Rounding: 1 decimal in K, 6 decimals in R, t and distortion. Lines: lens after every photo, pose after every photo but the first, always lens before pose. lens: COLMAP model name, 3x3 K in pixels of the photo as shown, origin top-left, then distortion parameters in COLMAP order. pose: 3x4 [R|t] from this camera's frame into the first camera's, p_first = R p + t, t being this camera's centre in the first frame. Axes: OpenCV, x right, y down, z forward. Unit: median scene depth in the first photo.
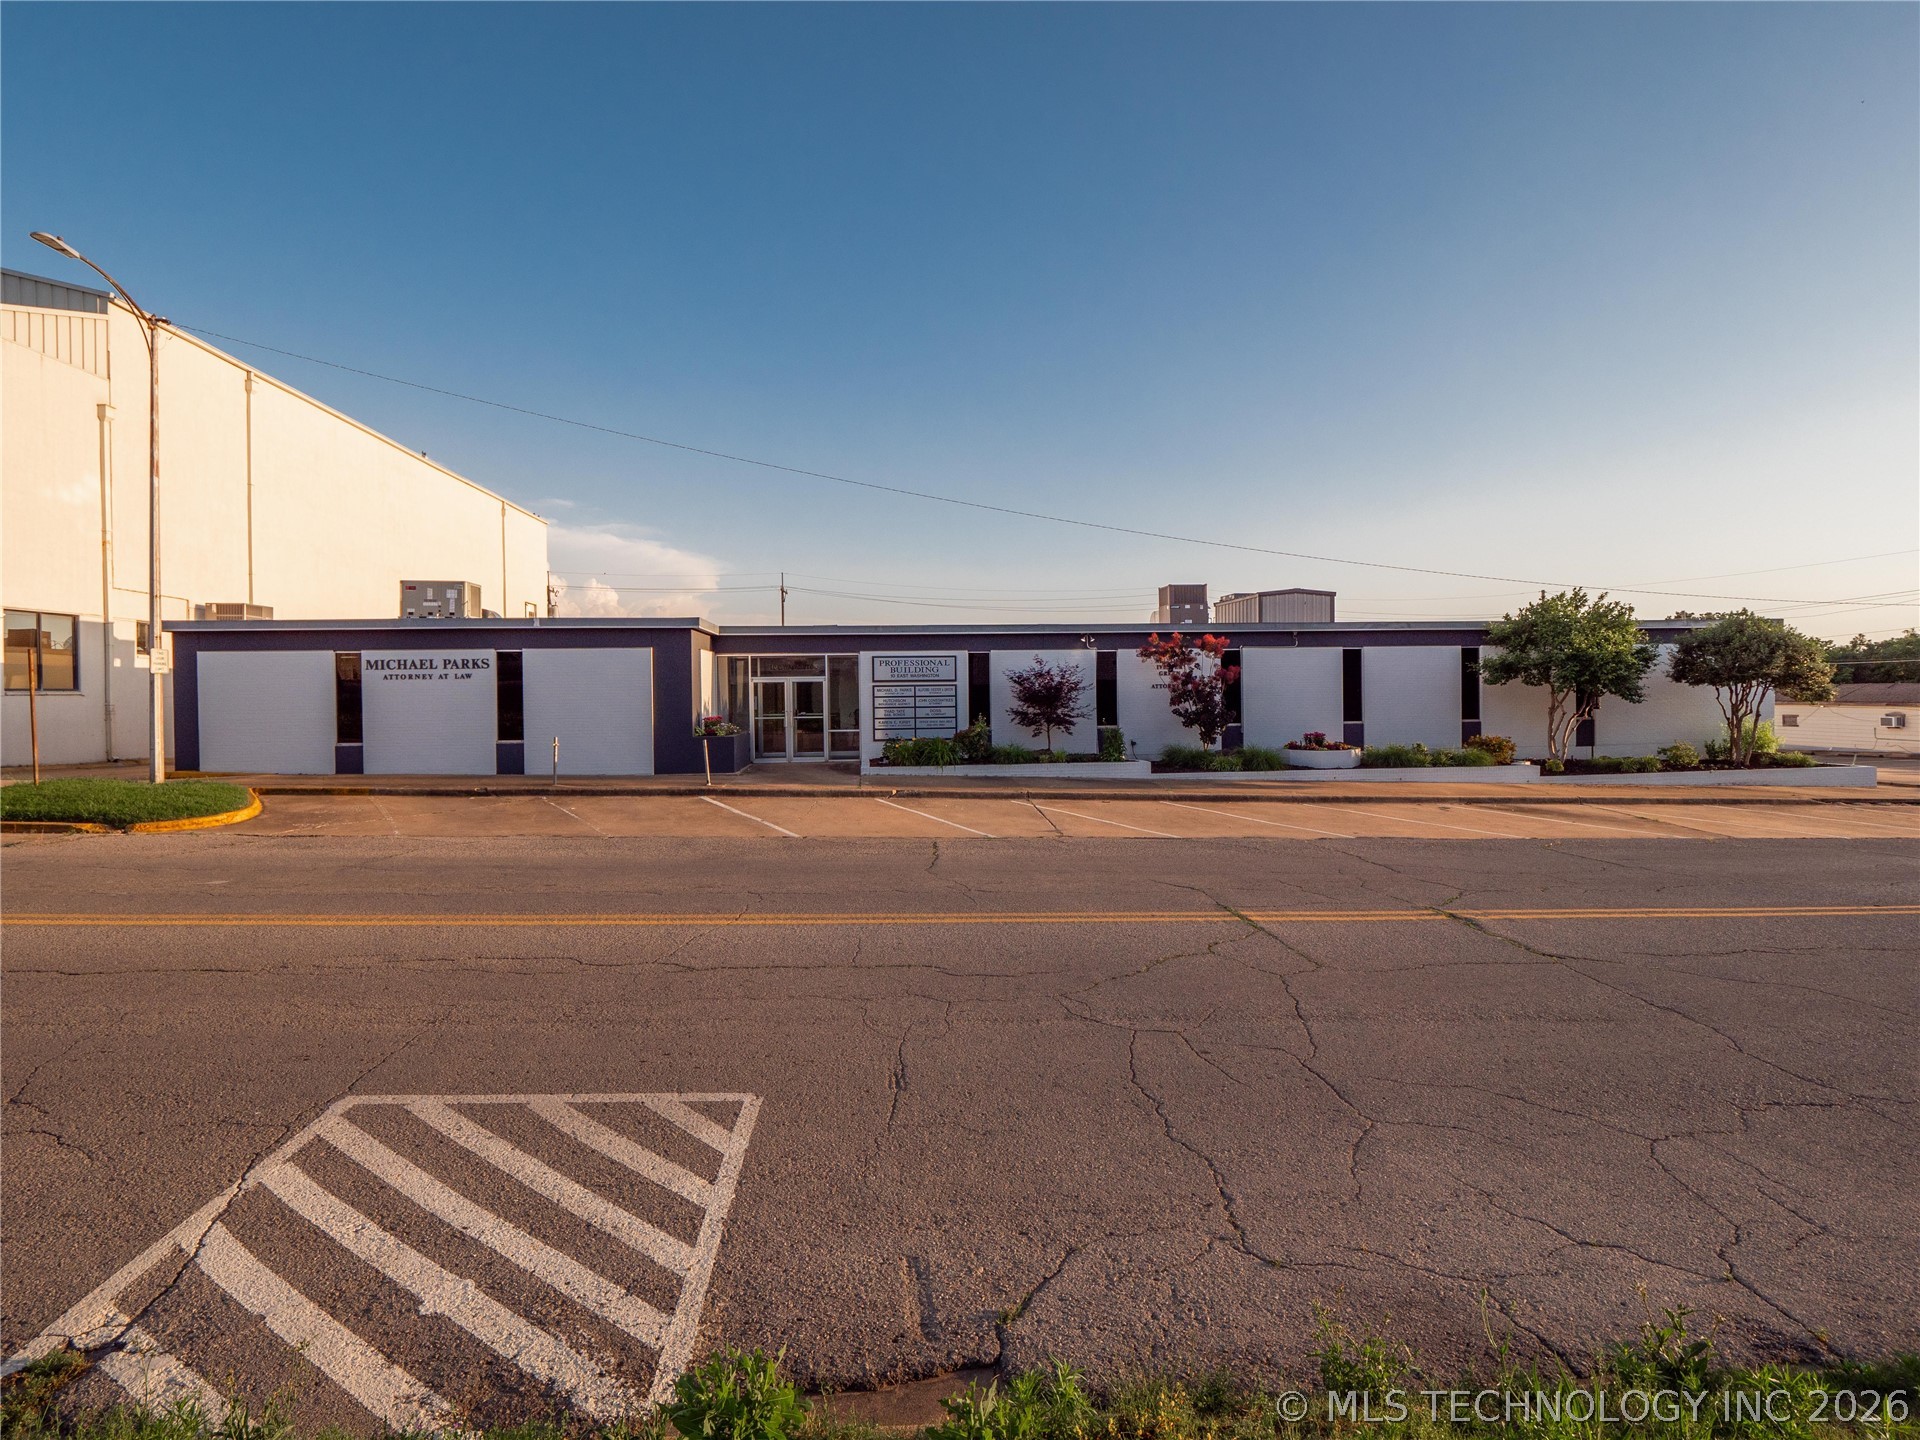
lens RADIAL K [[937.8, 0, 959.5], [0, 937.8, 705.3], [0, 0, 1]] dist [0.003353, 0.001193]
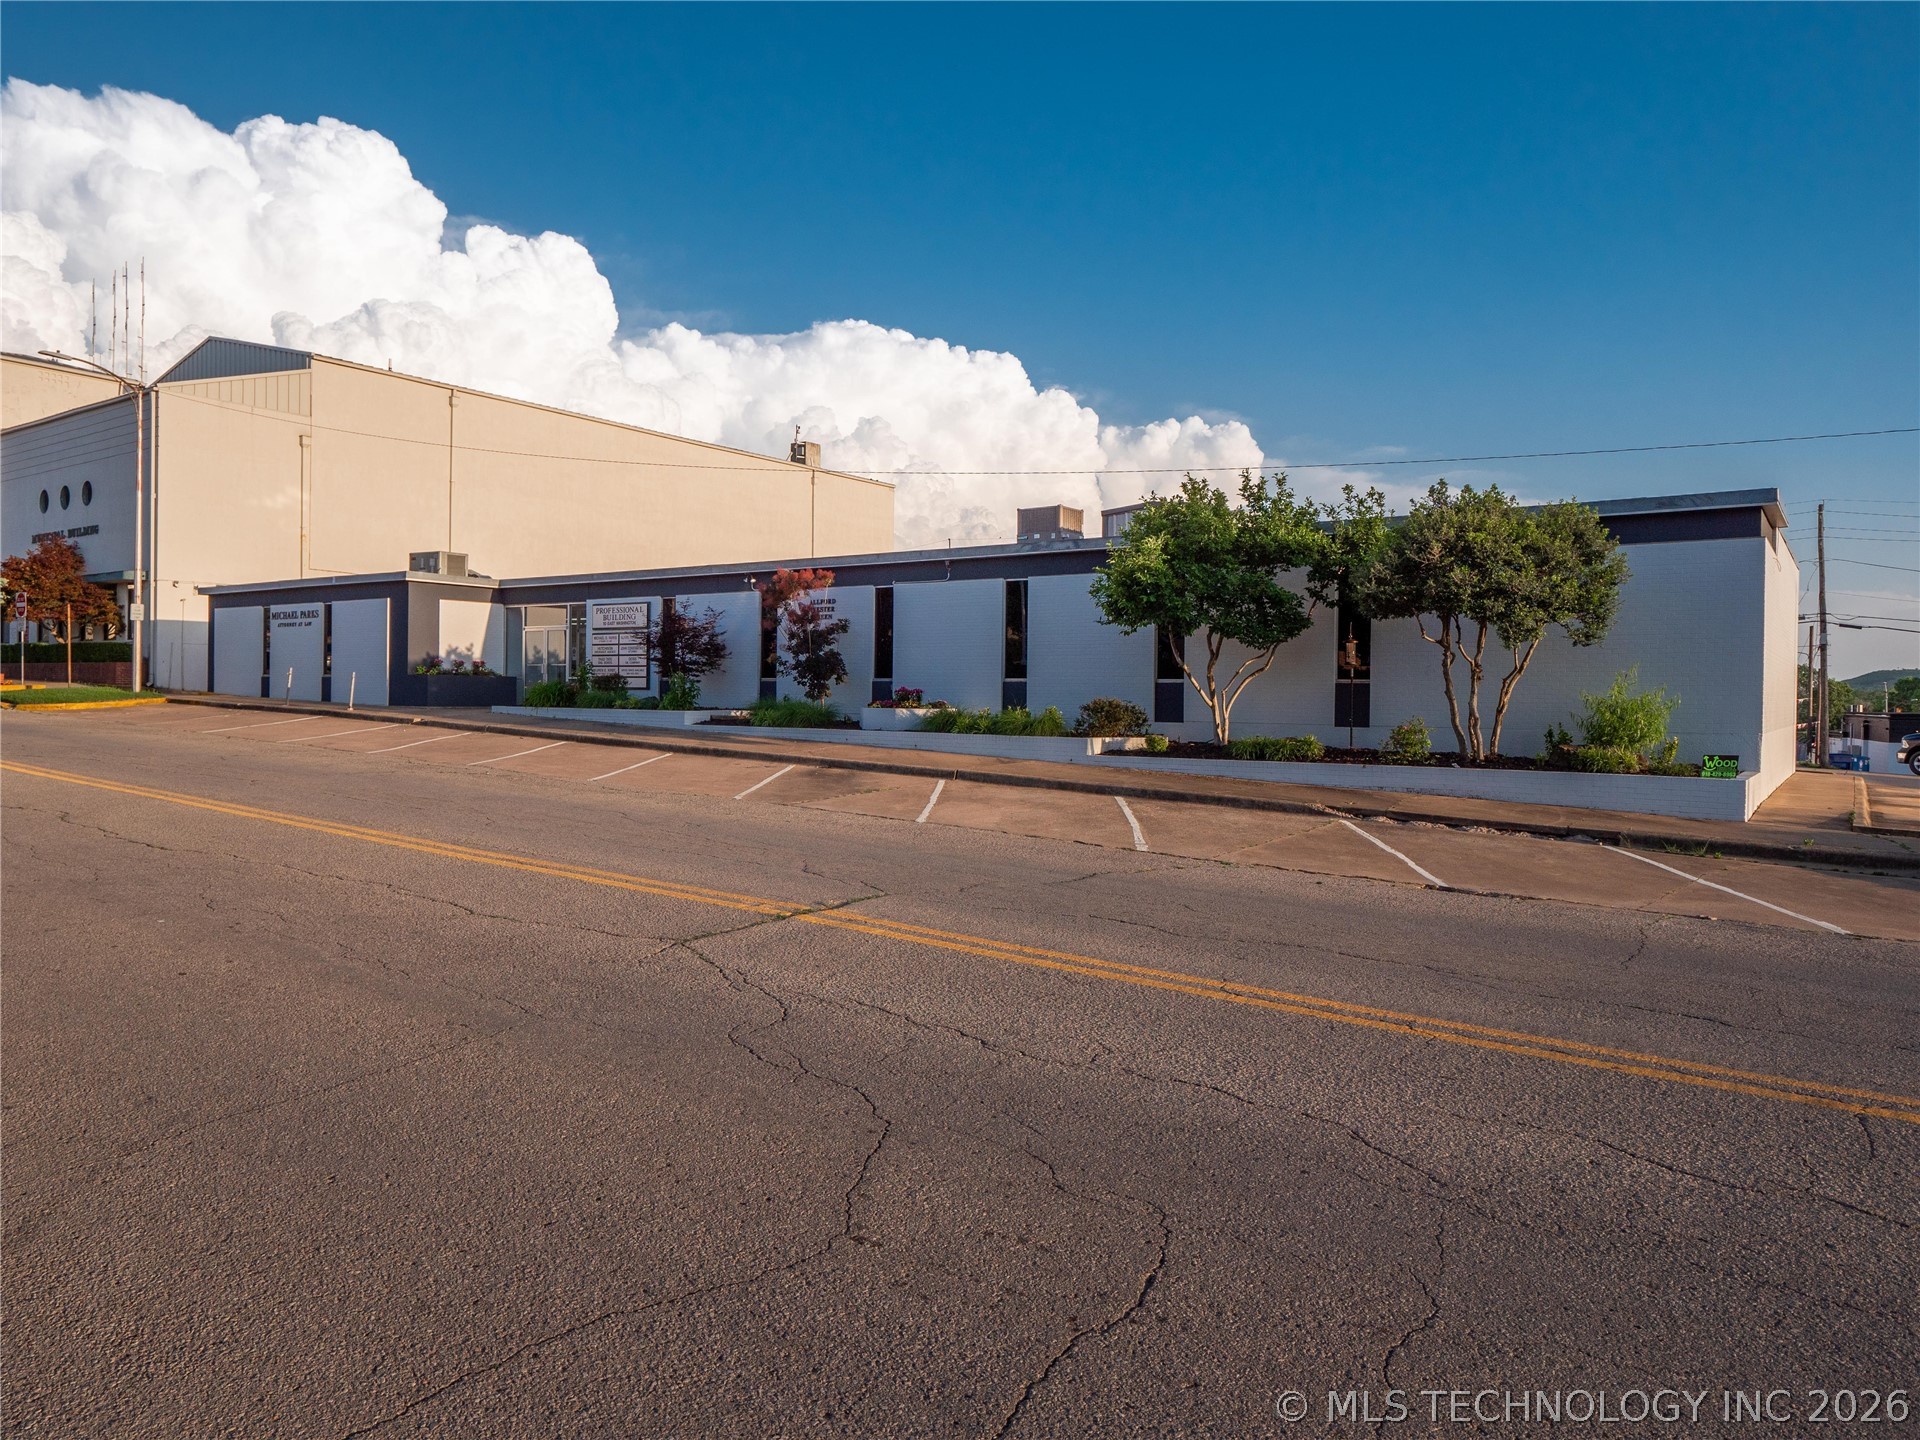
lens RADIAL K [[1276.2, 0, 958.0], [0, 1276.2, 701.2], [0, 0, 1]] dist [0.001934, 0.021919]
pose [[0.761108, 0.026915, -0.648067, 1.273031], [-0.029251, 0.999546, 0.007159, 0.035810], [0.647966, 0.013508, 0.761550, 0.245081]]
